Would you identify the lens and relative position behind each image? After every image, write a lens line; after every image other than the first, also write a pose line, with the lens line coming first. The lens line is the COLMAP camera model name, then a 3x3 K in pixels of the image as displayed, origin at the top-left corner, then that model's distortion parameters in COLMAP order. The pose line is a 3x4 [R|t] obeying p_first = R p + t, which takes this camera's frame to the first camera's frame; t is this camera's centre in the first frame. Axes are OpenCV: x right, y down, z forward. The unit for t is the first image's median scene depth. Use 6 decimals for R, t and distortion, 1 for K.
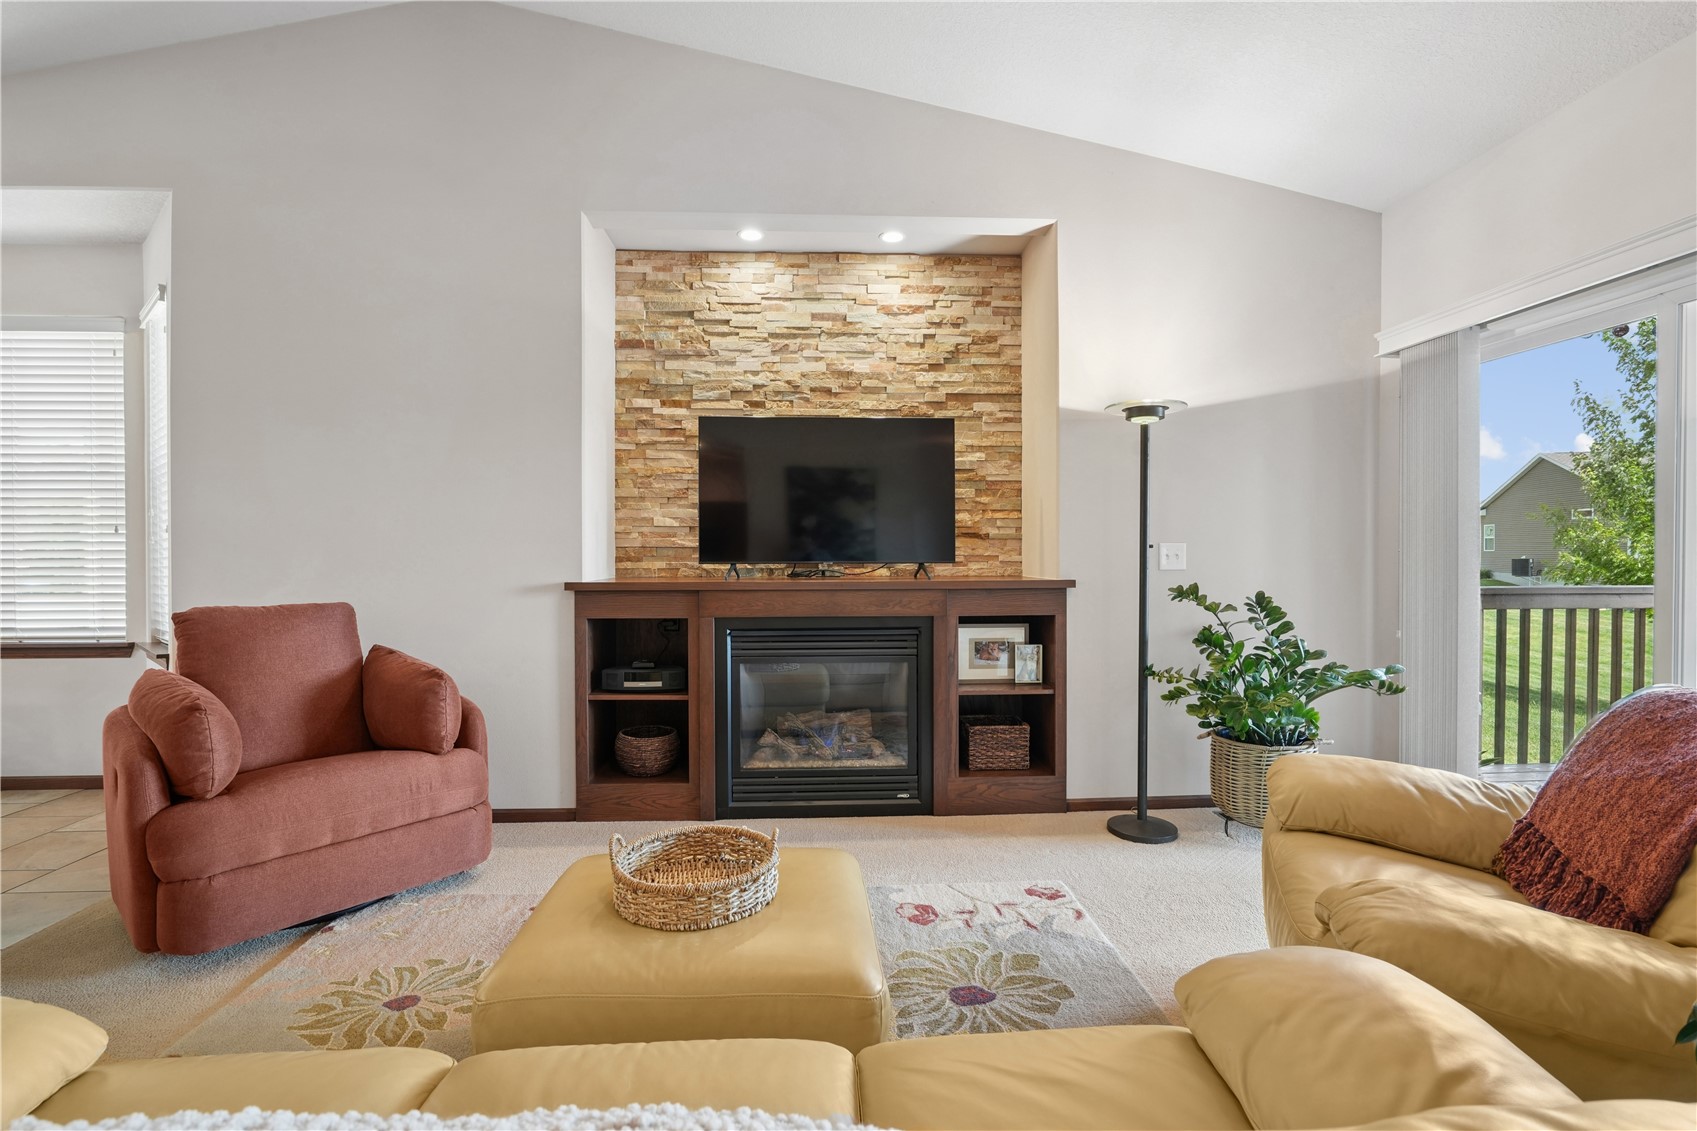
lens RADIAL K [[778.9, 0, 846.0], [0, 778.9, 562.9], [0, 0, 1]] dist [-0.004154, -0.000350]
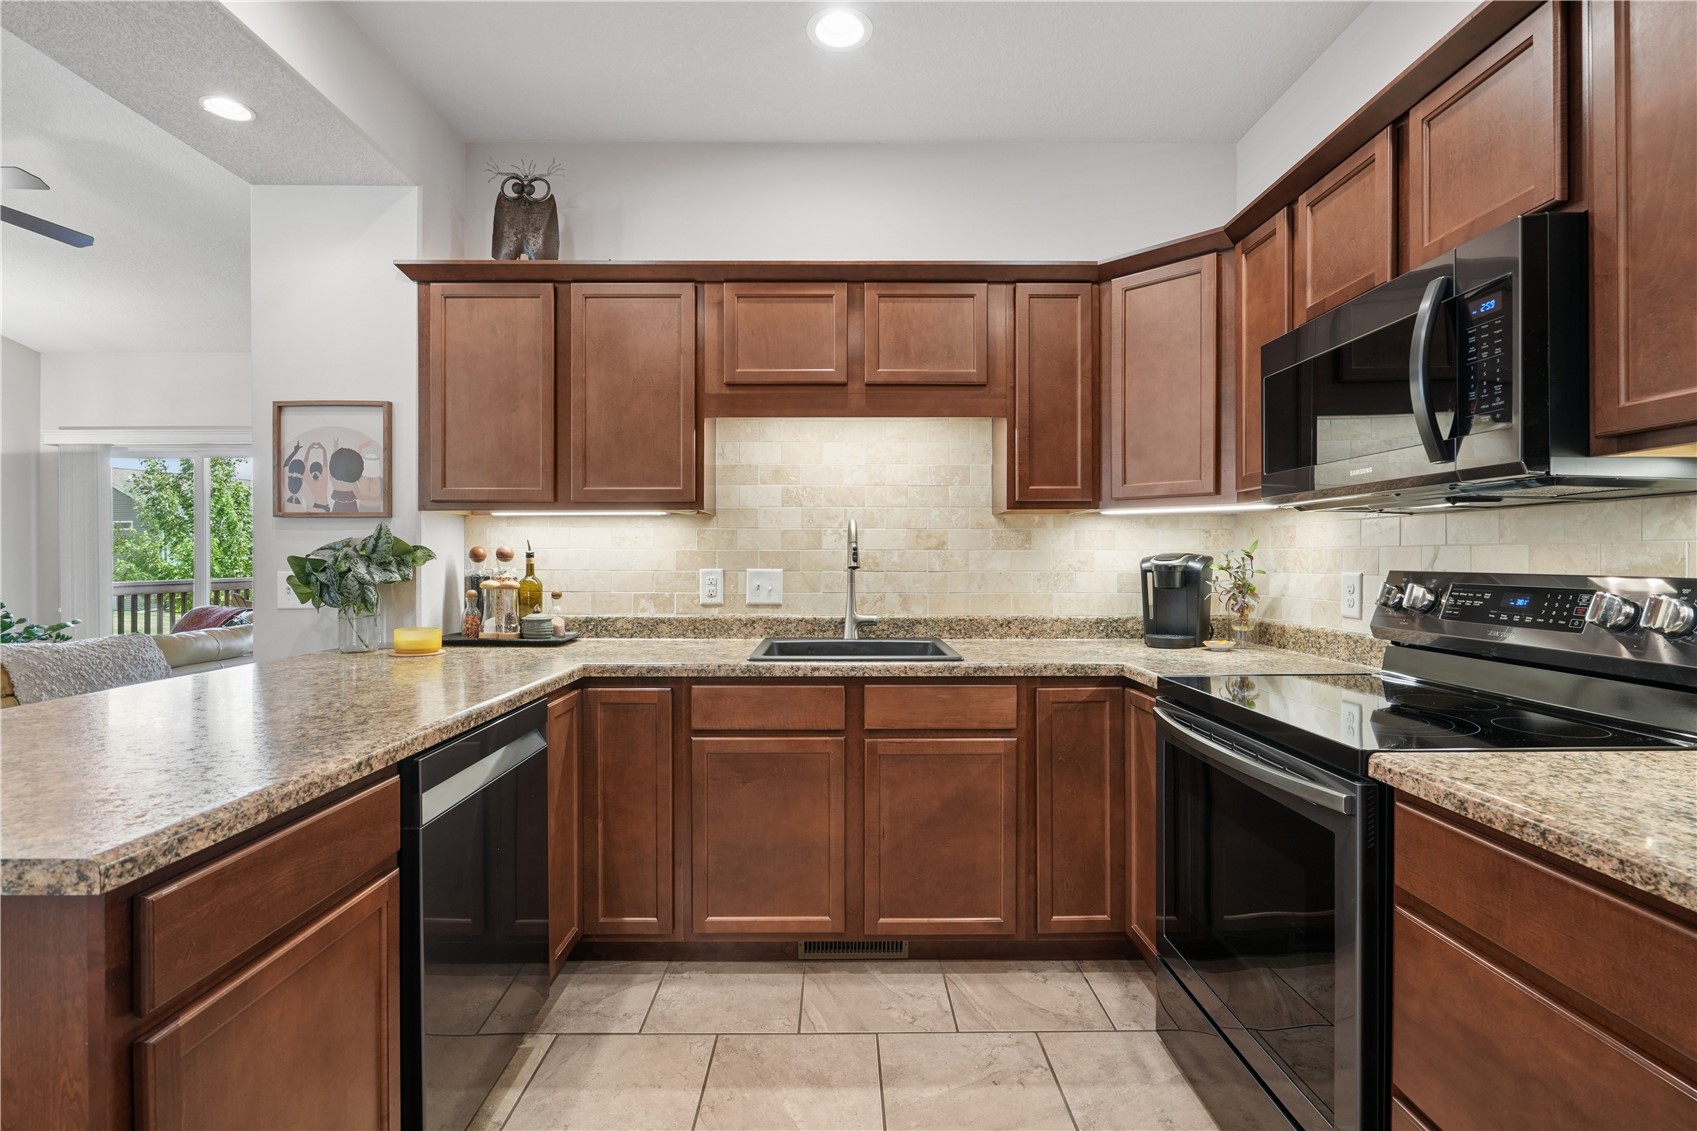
lens RADIAL K [[778.9, 0, 846.8], [0, 778.9, 561.7], [0, 0, 1]] dist [-0.004154, -0.000350]
pose [[0.060444, -0.004633, 0.998161, -0.345865], [0.015282, 0.999876, 0.003715, 0.002888], [-0.998055, 0.015030, 0.060507, -0.323901]]
